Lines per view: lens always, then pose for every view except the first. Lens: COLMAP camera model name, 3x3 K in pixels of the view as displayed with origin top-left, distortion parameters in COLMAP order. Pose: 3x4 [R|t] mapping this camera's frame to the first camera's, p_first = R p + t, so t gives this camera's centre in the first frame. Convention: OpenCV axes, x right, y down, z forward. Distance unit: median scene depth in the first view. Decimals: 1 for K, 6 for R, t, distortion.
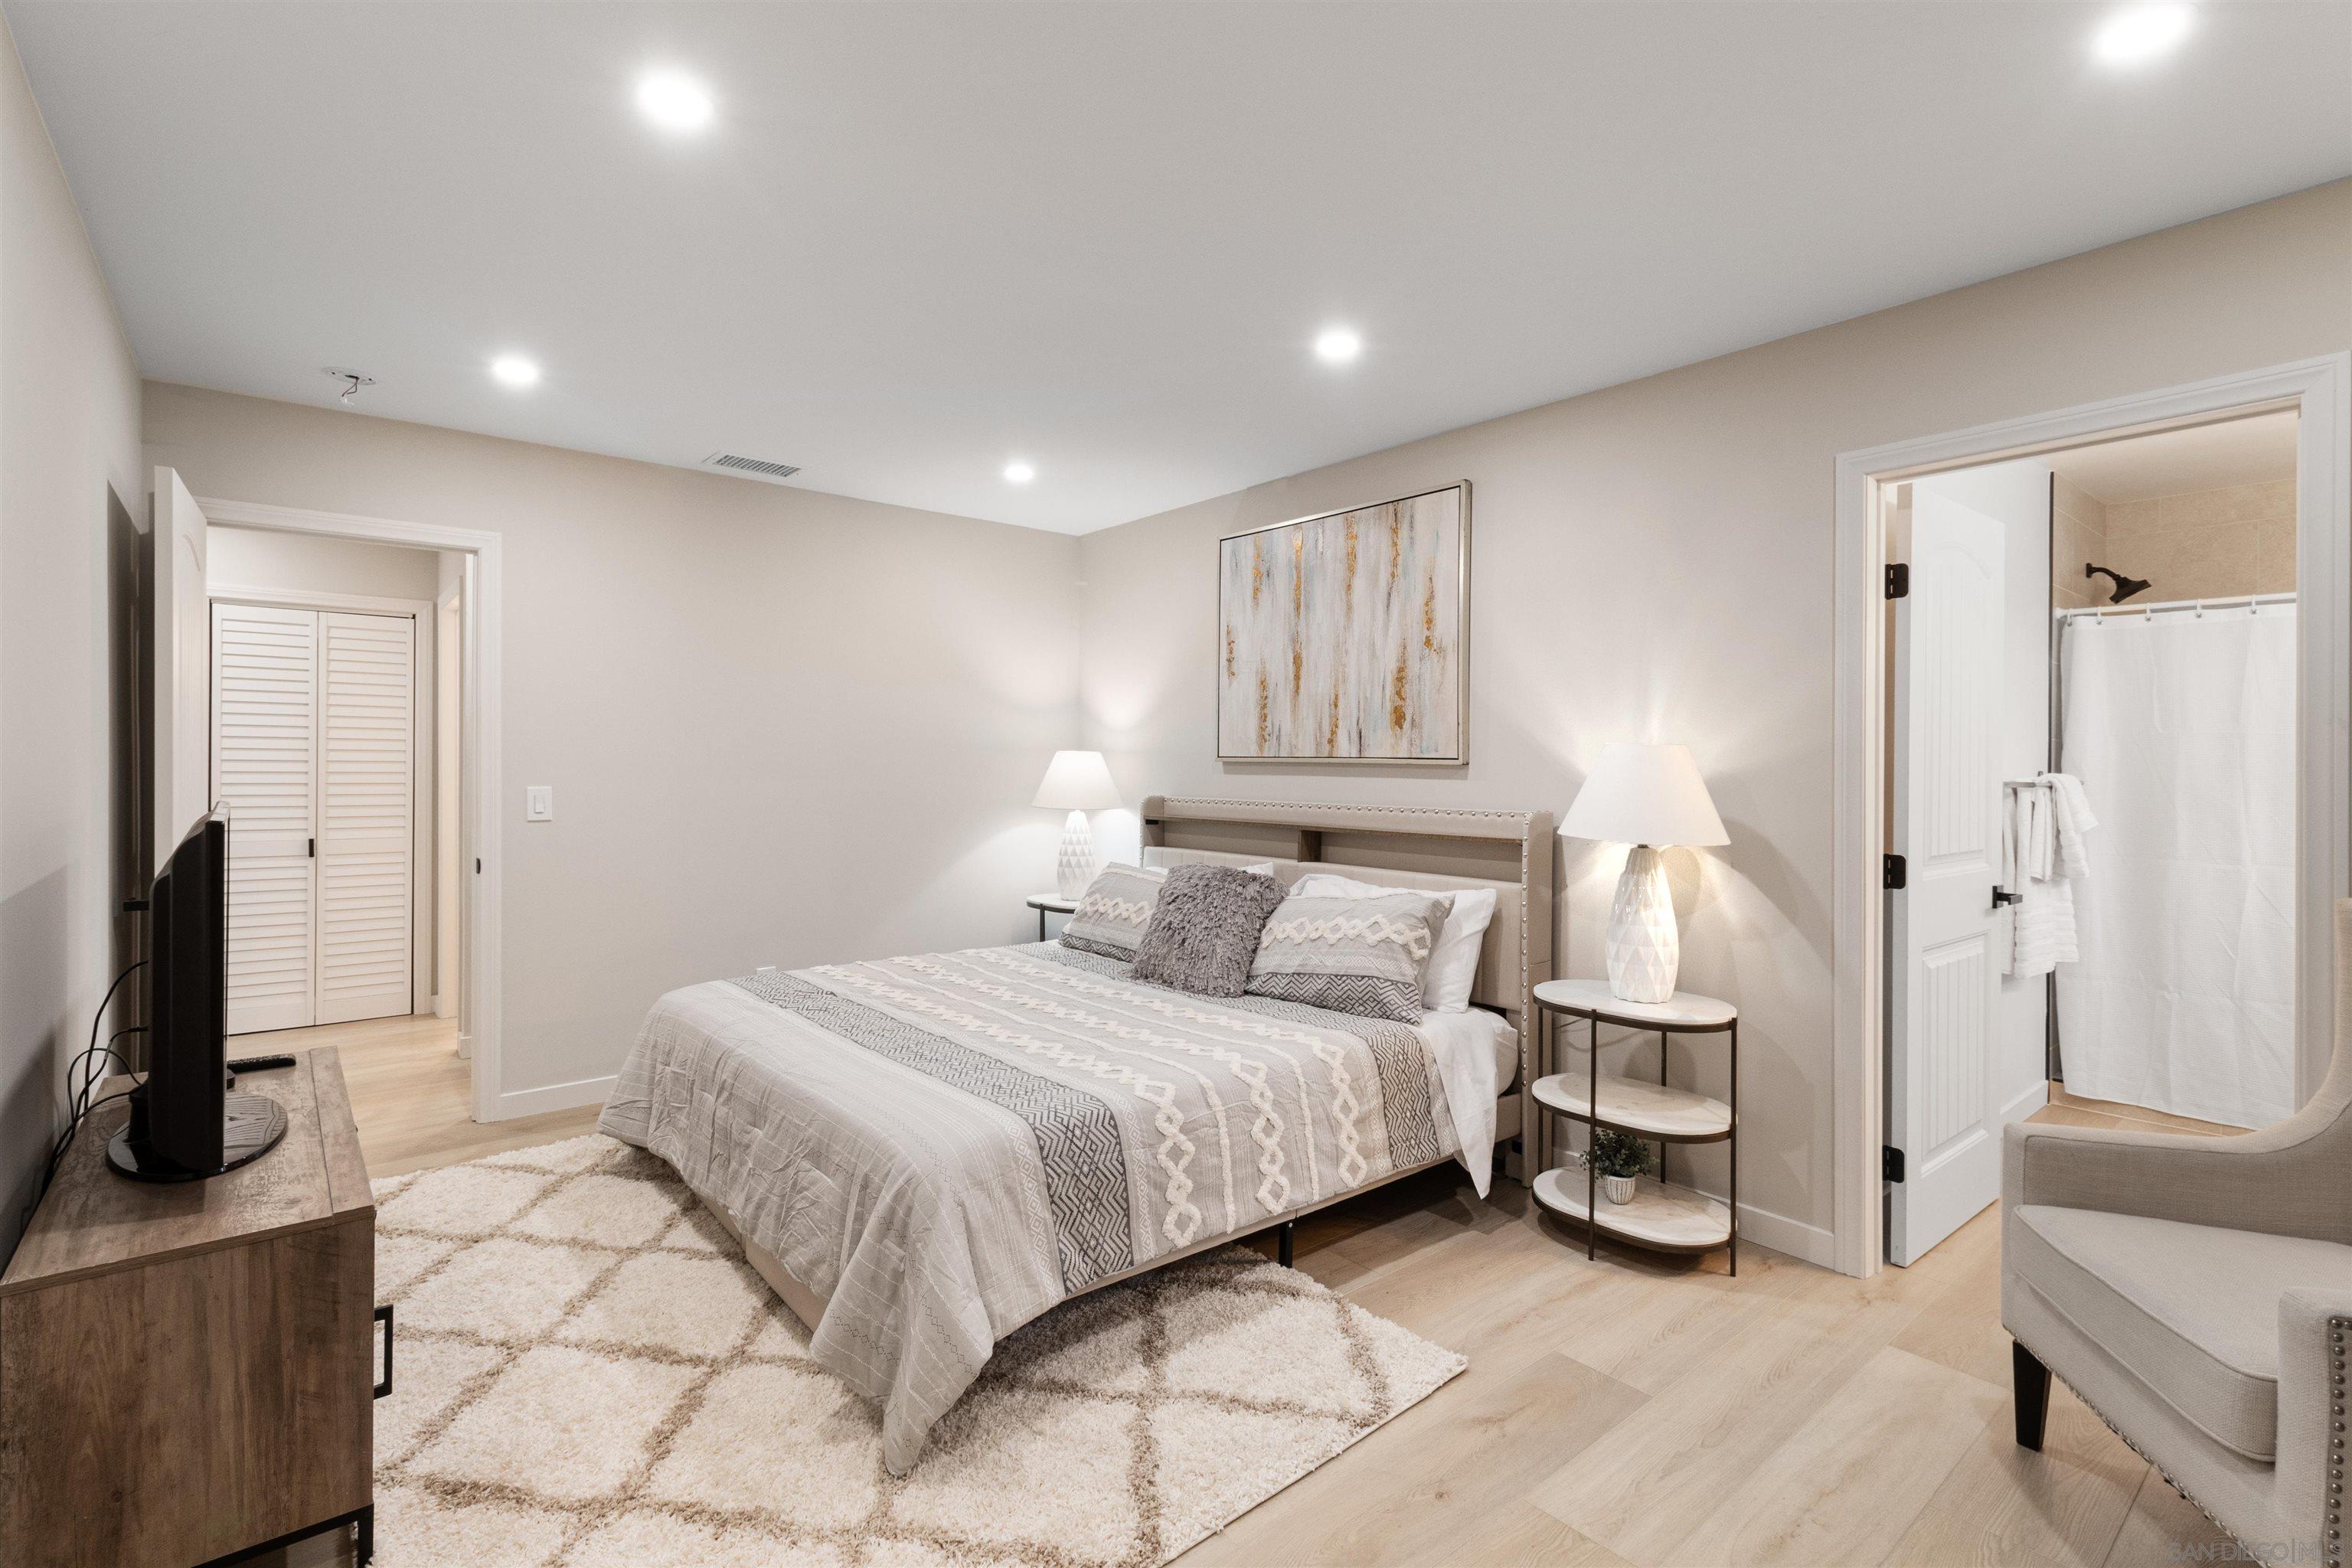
lens RADIAL K [[1075.9, 0, 1190.1], [0, 1075.9, 771.5], [0, 0, 1]] dist [0.003524, 0.000458]
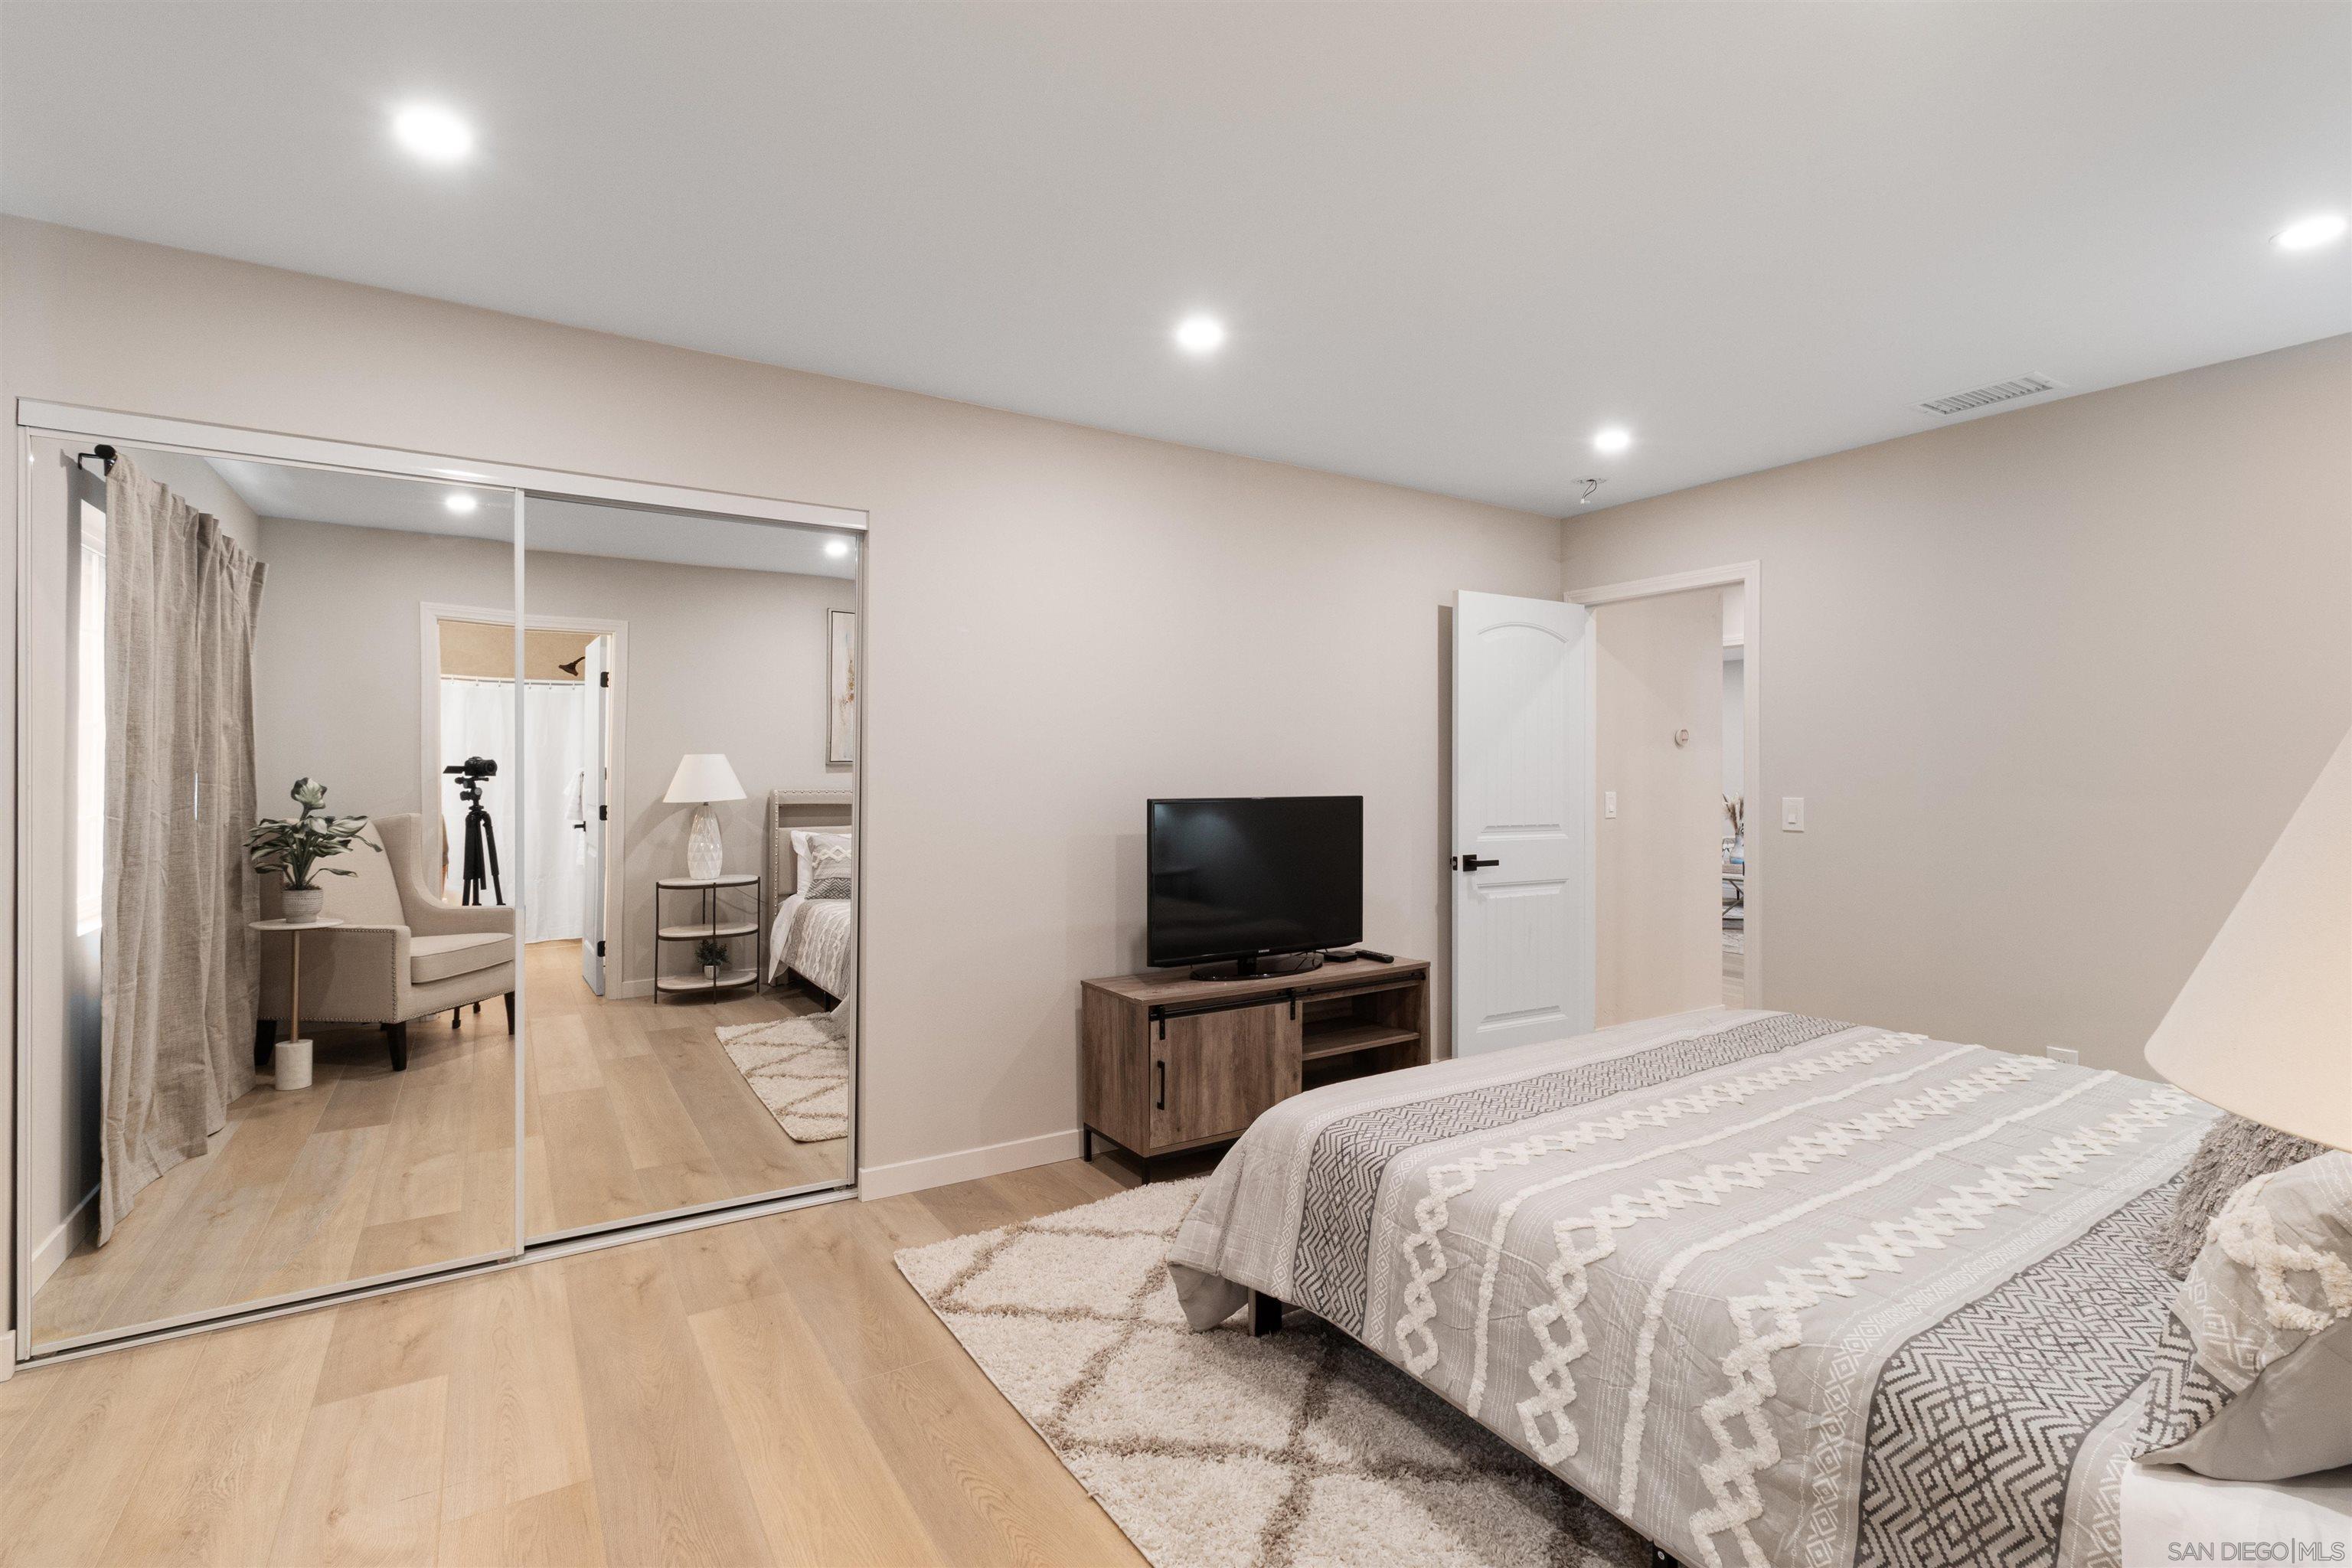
lens RADIAL K [[1075.9, 0, 1176.1], [0, 1075.9, 770.1], [0, 0, 1]] dist [0.003524, 0.000458]
pose [[-0.136134, -0.010505, -0.990635, 0.589022], [-0.008473, 0.999920, -0.009439, 0.001930], [0.990654, 0.007109, -0.136212, 0.673168]]
